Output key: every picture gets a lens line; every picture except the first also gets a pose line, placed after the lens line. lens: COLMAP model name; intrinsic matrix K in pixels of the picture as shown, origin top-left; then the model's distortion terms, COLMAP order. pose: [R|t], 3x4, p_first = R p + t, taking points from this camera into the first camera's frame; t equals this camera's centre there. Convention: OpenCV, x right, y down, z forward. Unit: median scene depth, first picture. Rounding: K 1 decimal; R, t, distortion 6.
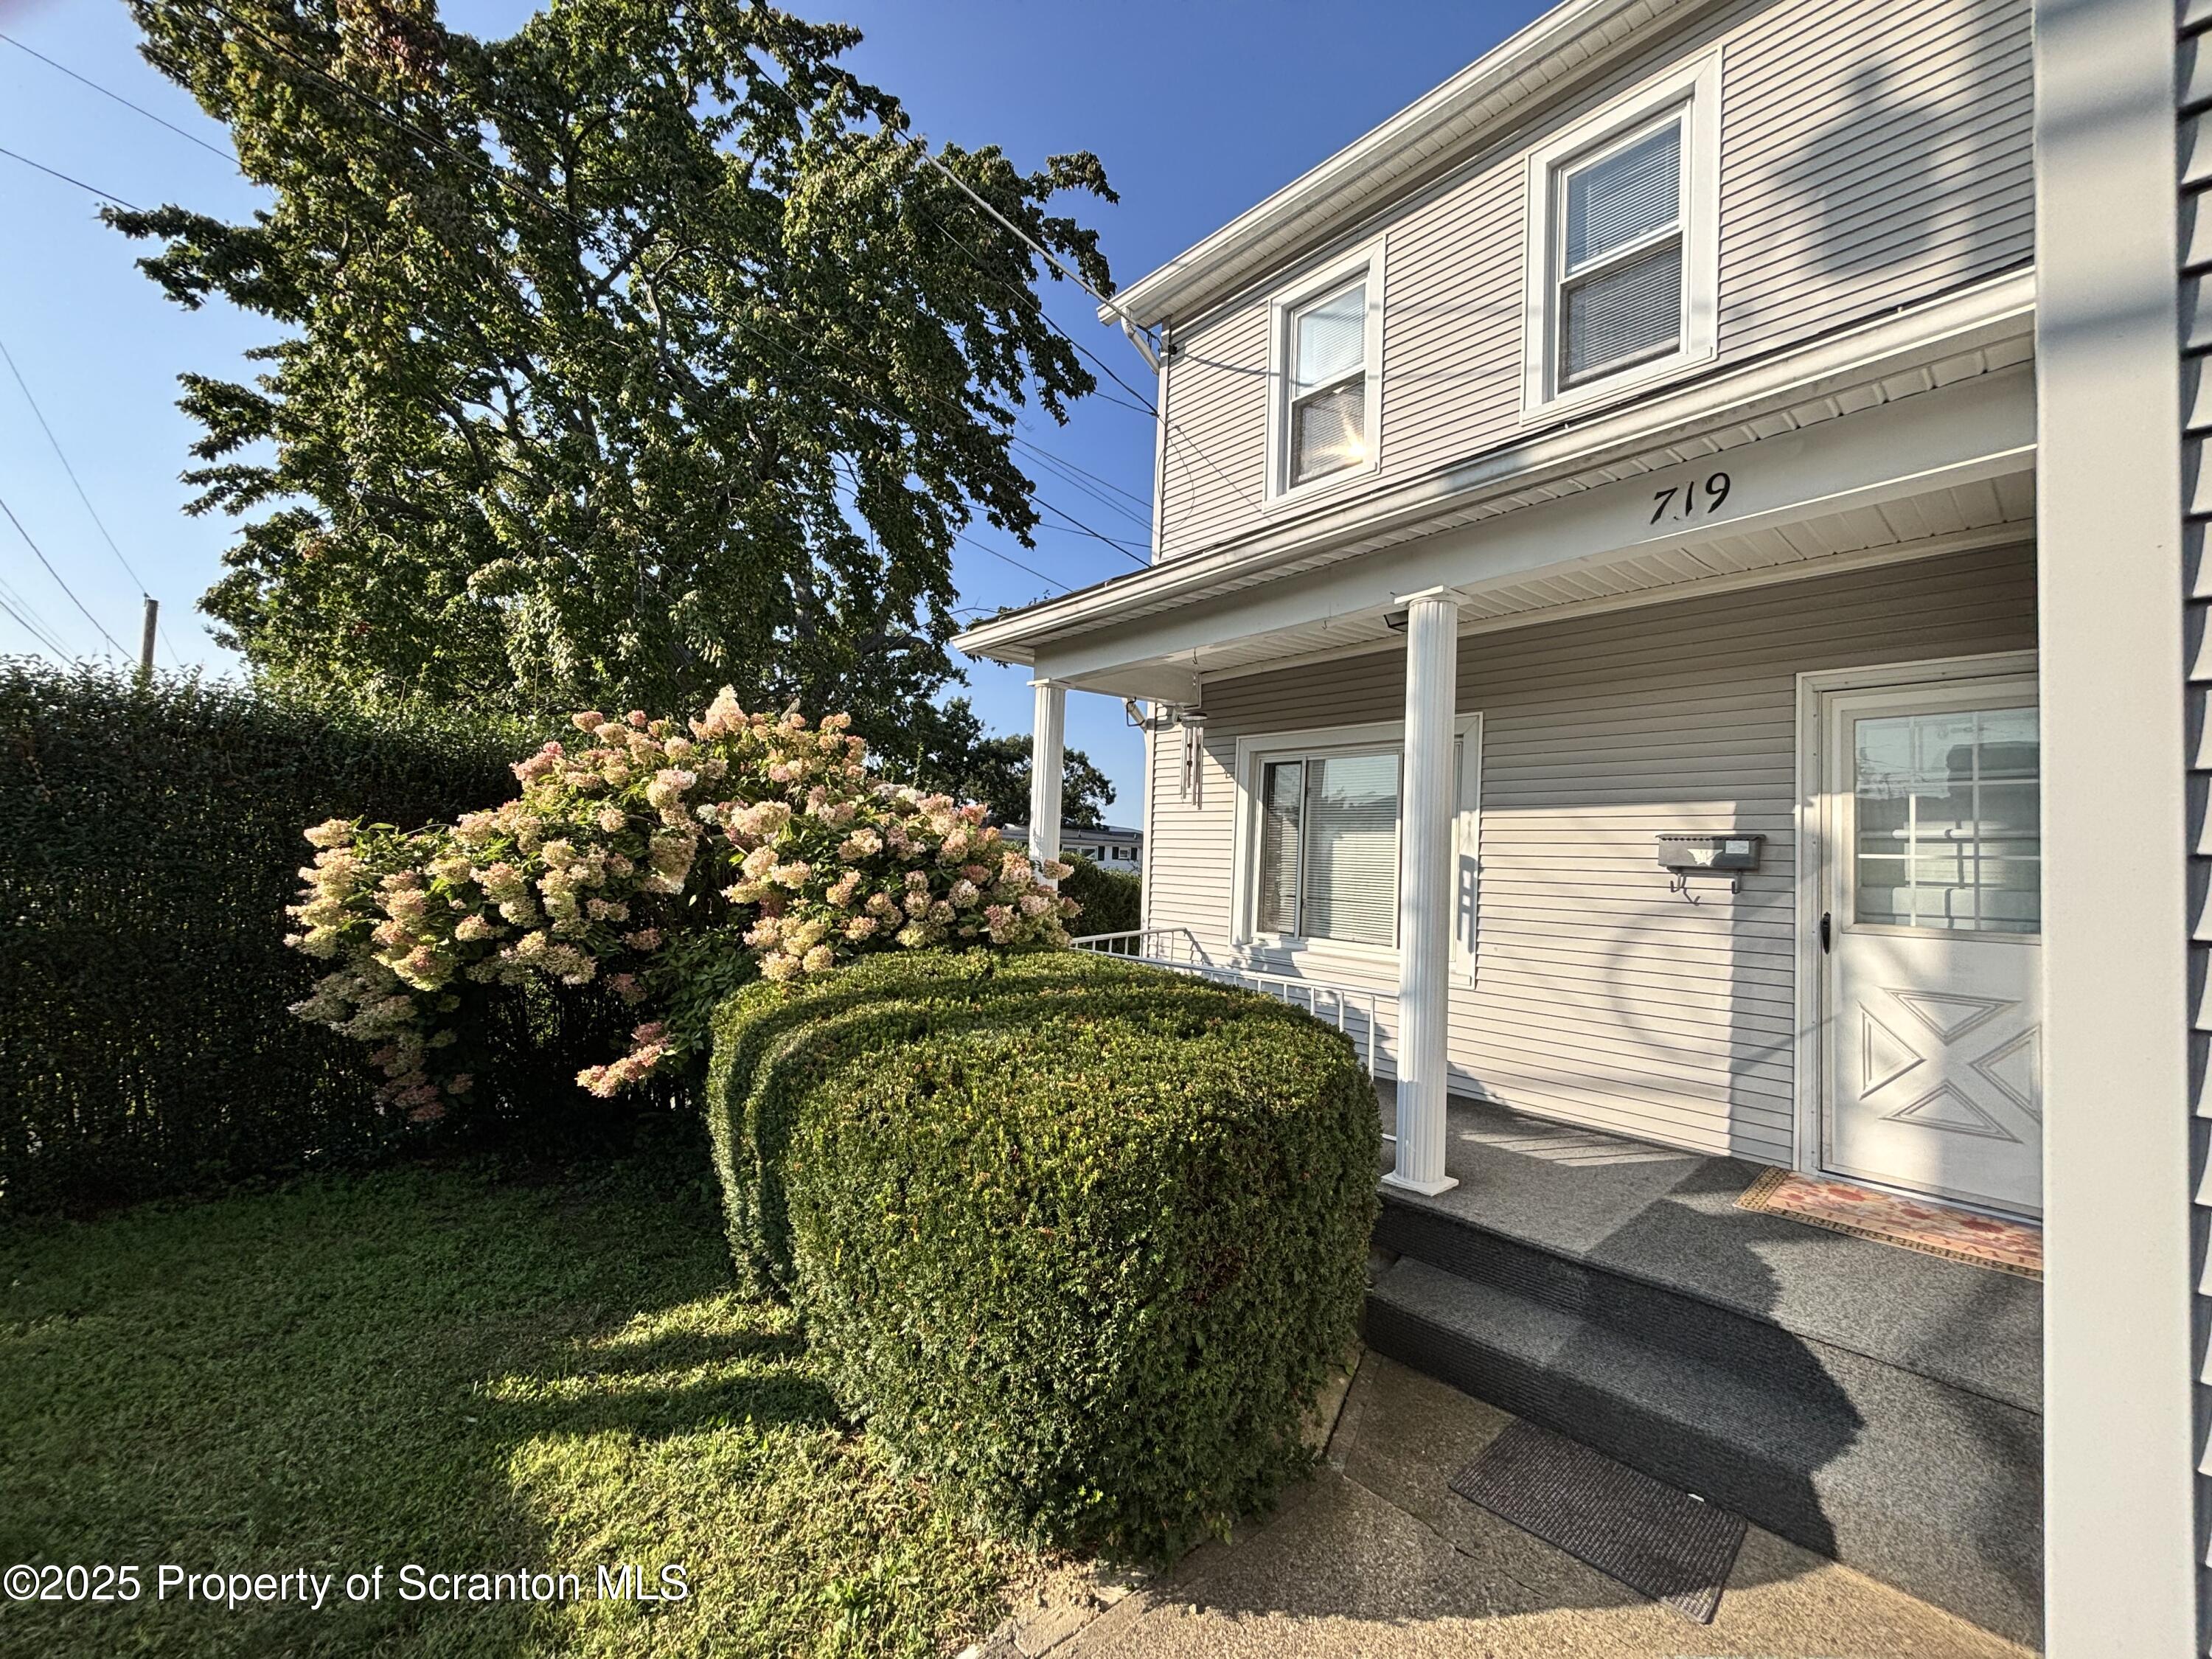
lens RADIAL K [[879.8, 0, 1111.3], [0, 879.8, 825.5], [0, 0, 1]] dist [0.001215, -0.001251]
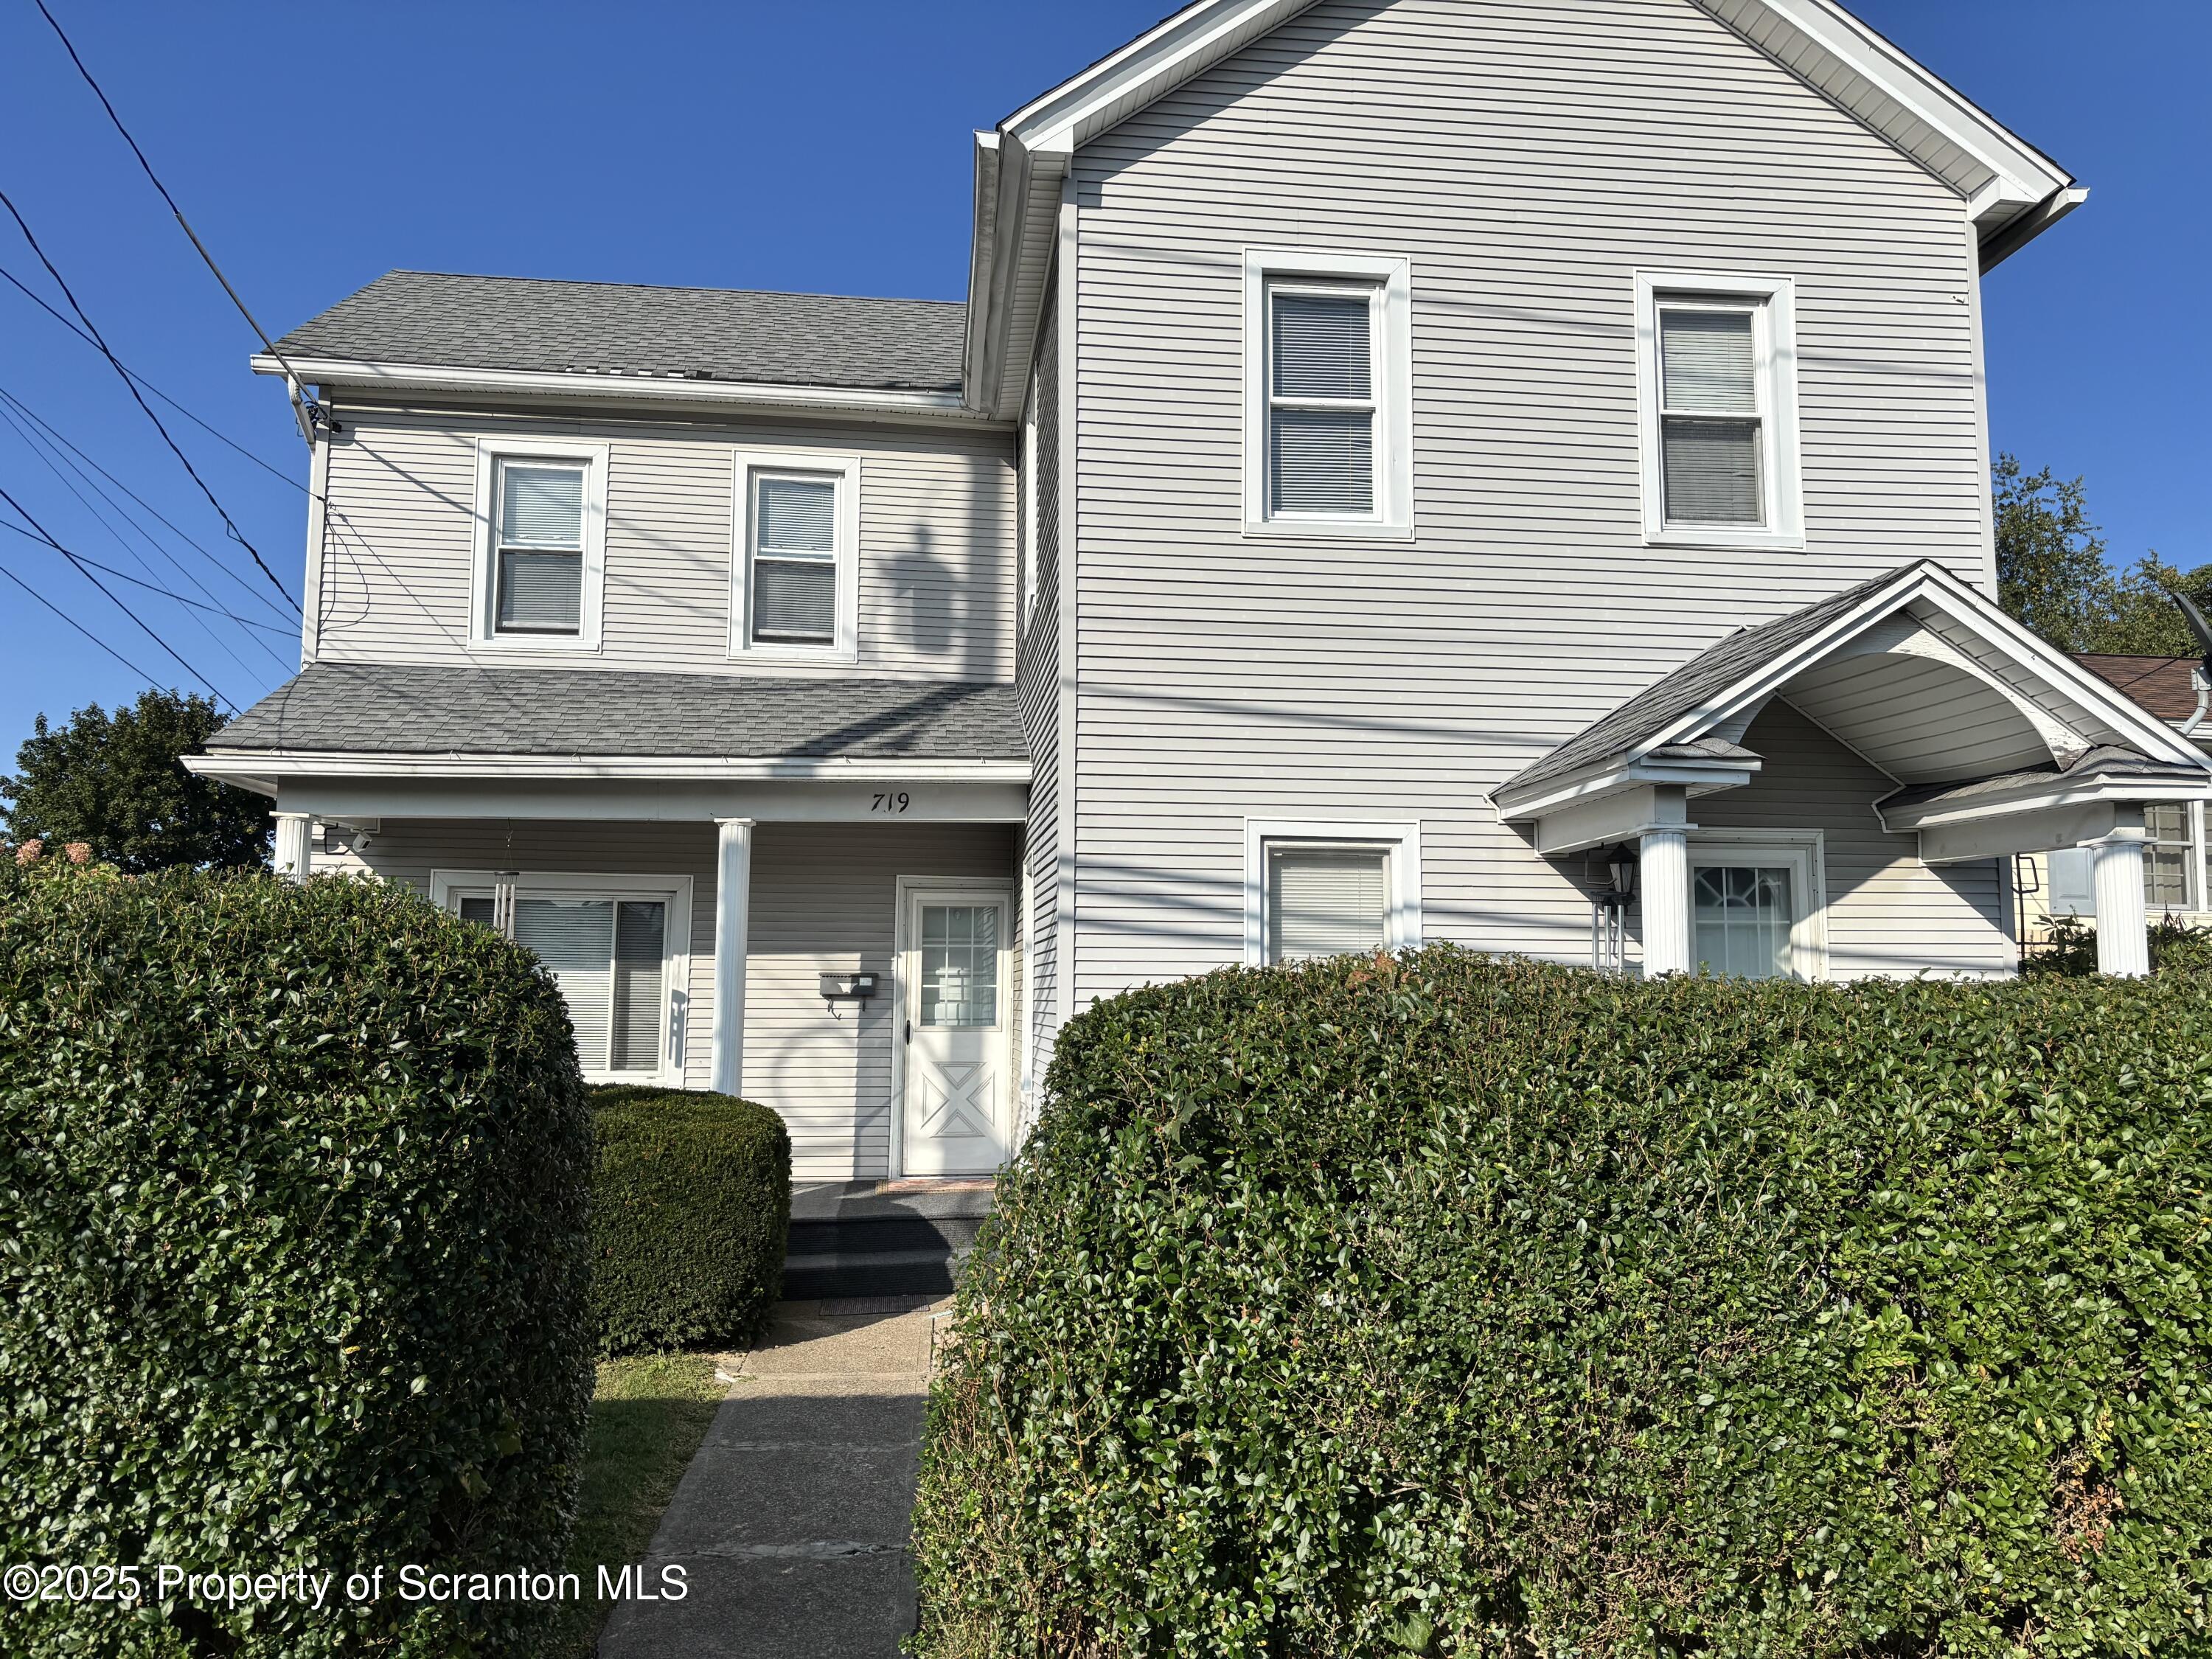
lens RADIAL K [[1687.1, 0, 1119.5], [0, 1687.1, 830.0], [0, 0, 1]] dist [0.028708, -0.060497]
pose [[0.567353, 0.053171, 0.821756, -1.518358], [-0.016614, 0.998449, -0.053133, -0.092763], [-0.823307, 0.016492, 0.567356, -1.089332]]
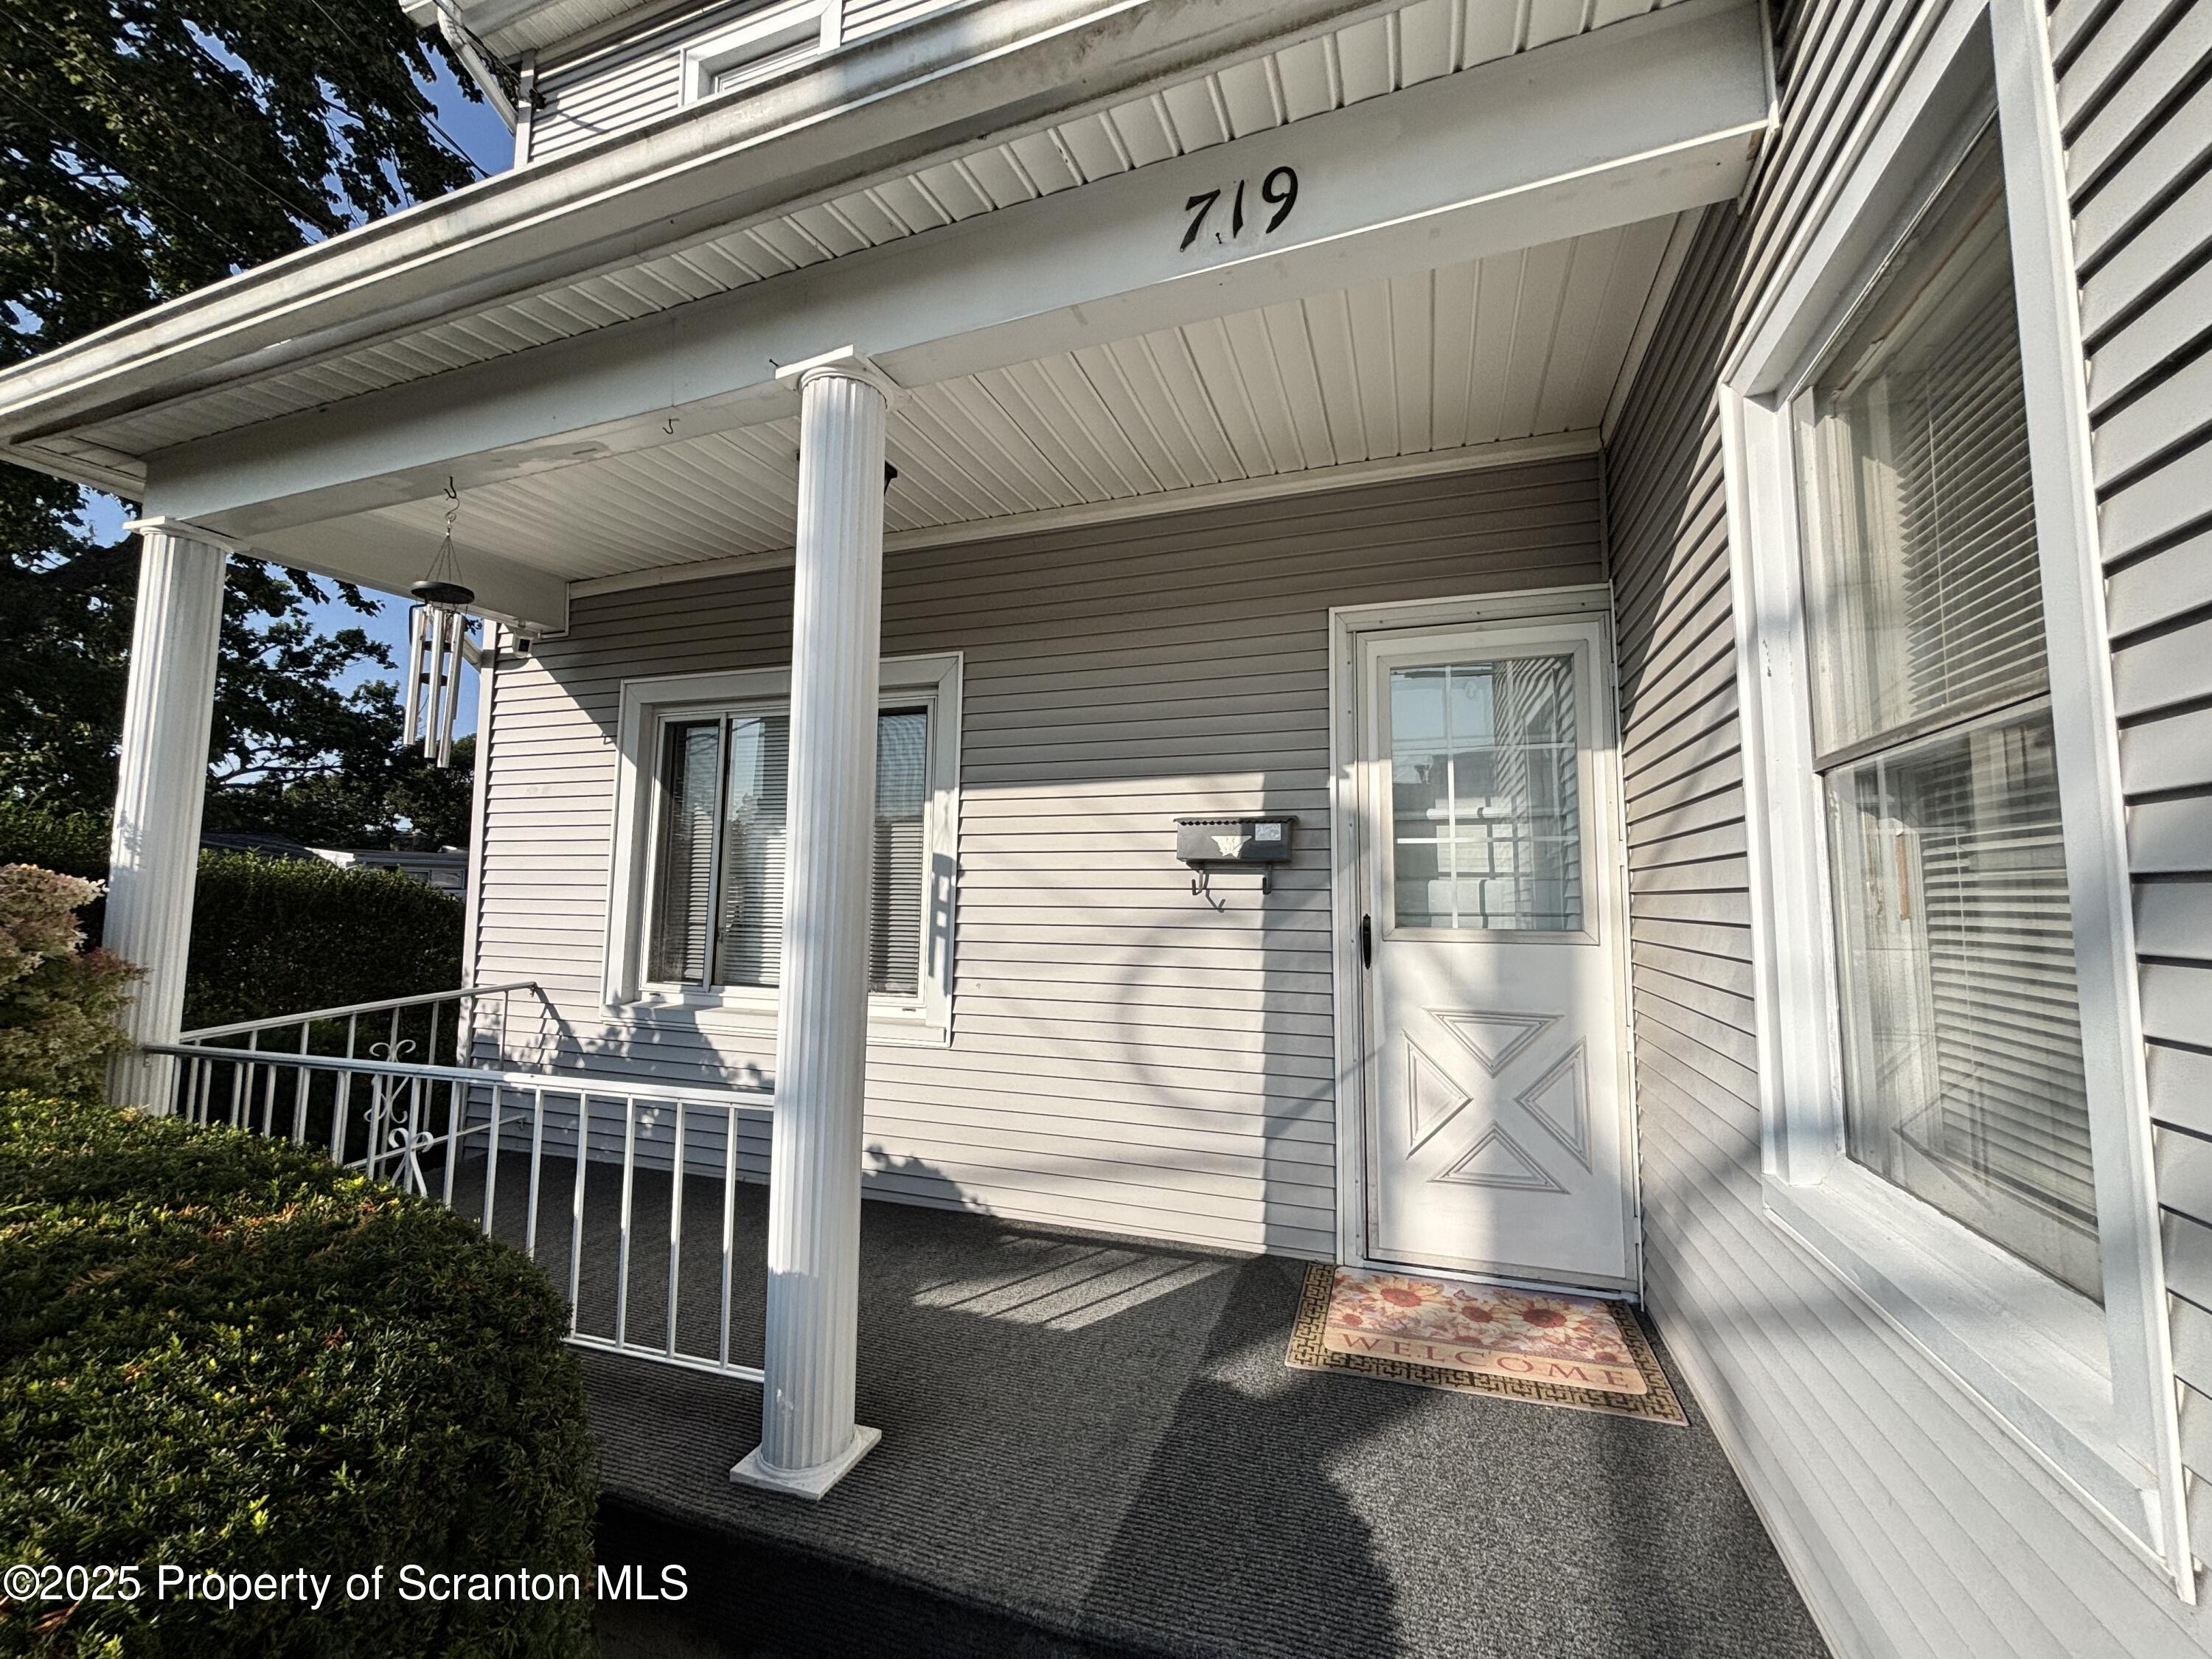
lens RADIAL K [[879.8, 0, 1113.9], [0, 879.8, 812.1], [0, 0, 1]] dist [0.001215, -0.001251]
pose [[0.874050, 0.018817, 0.485471, 0.229077], [0.002681, 0.999048, -0.043551, 0.039519], [-0.485828, 0.039367, 0.873168, 0.404341]]
